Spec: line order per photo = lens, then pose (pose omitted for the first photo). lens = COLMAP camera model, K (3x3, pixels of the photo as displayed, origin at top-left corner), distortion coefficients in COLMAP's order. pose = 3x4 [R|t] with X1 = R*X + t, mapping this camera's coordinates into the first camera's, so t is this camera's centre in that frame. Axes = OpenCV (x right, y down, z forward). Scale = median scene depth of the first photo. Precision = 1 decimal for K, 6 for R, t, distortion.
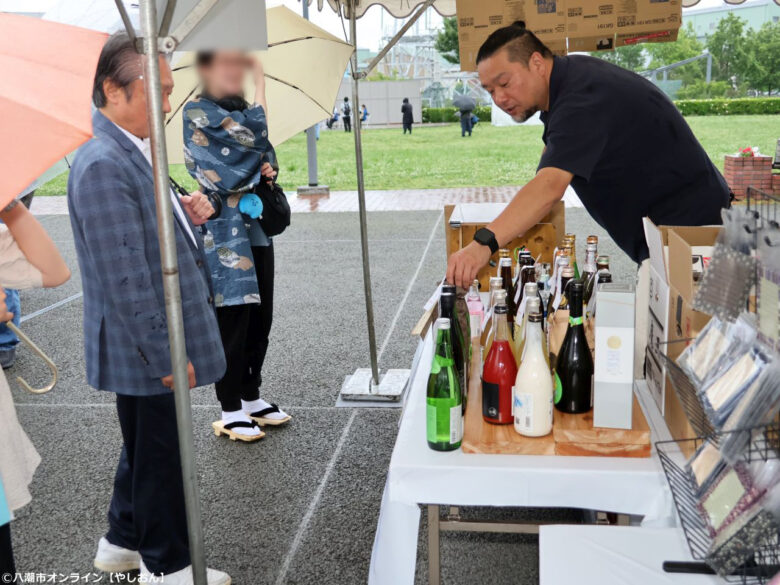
lens RADIAL K [[931.8, 0, 390.0], [0, 931.8, 292.5], [0, 0, 1]] dist [0.003964, 0.028192]
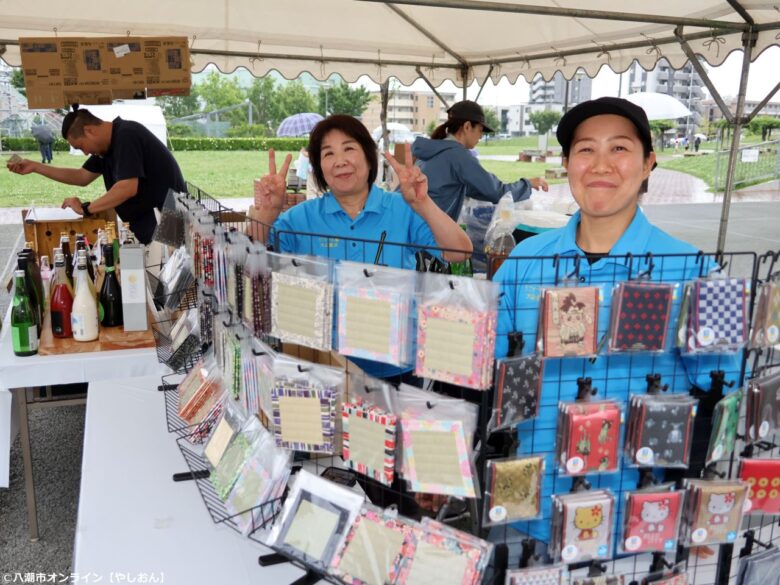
lens RADIAL K [[773.2, 0, 390.0], [0, 773.2, 292.5], [0, 0, 1]] dist [-0.005428, -0.001933]
pose [[0.880820, -0.059854, 0.469652, -0.002843], [0.061882, 0.998021, 0.011132, 0.043798], [-0.469389, 0.019258, 0.882781, -0.210804]]
